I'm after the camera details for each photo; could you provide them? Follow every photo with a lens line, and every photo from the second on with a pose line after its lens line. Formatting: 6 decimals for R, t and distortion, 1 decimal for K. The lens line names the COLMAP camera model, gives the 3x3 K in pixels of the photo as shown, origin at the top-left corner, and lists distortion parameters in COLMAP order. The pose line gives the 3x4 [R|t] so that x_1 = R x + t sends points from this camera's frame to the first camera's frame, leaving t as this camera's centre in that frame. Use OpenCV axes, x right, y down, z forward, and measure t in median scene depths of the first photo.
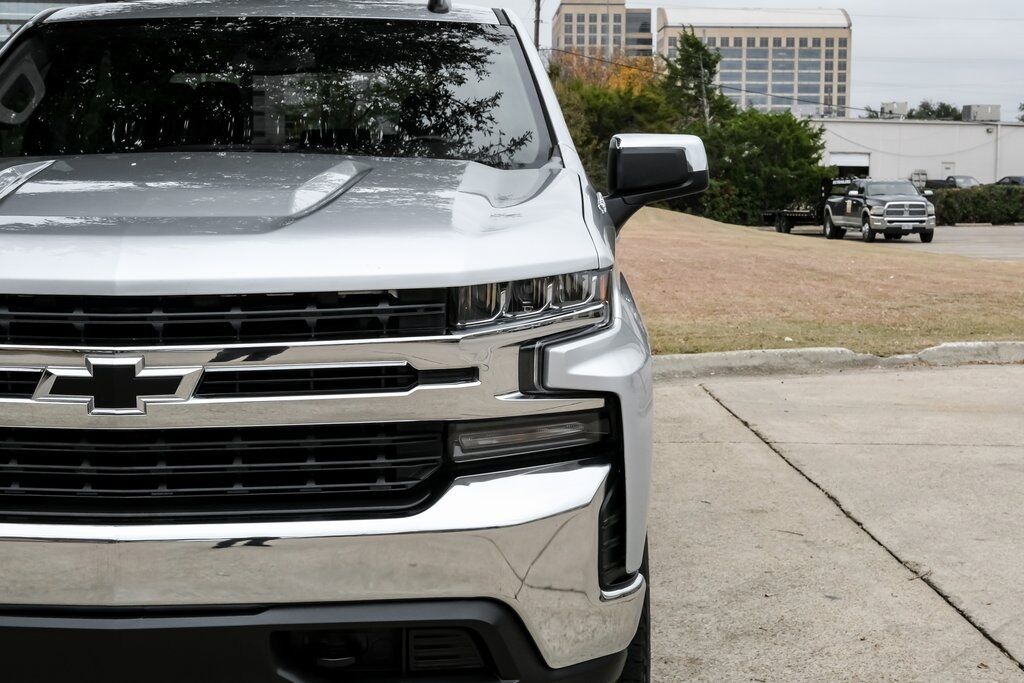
lens RADIAL K [[1779.4, 0, 512.5], [0, 1779.4, 354.5], [0, 0, 1]] dist [0.050814, 0.000000]
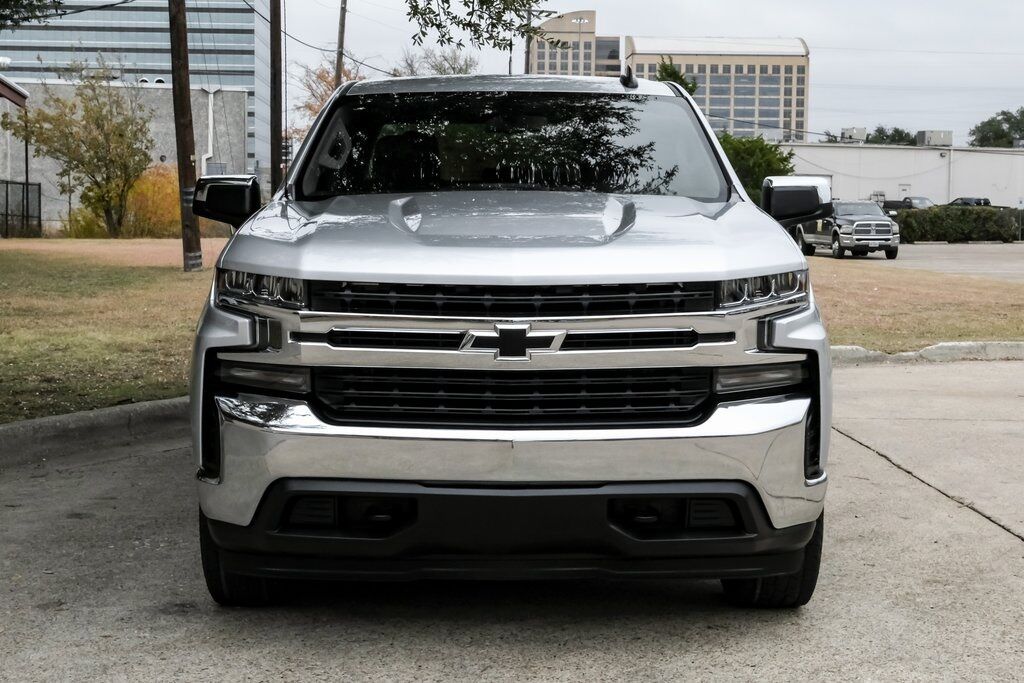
lens RADIAL K [[1728.6, 0, 484.4], [0, 1728.6, 367.4], [0, 0, 1]] dist [0.020480, 0.000000]
pose [[0.999964, 0.001924, 0.008247, -0.148234], [-0.001923, 0.999998, -0.000142, 0.022851], [-0.008247, 0.000126, 0.999966, -0.303167]]
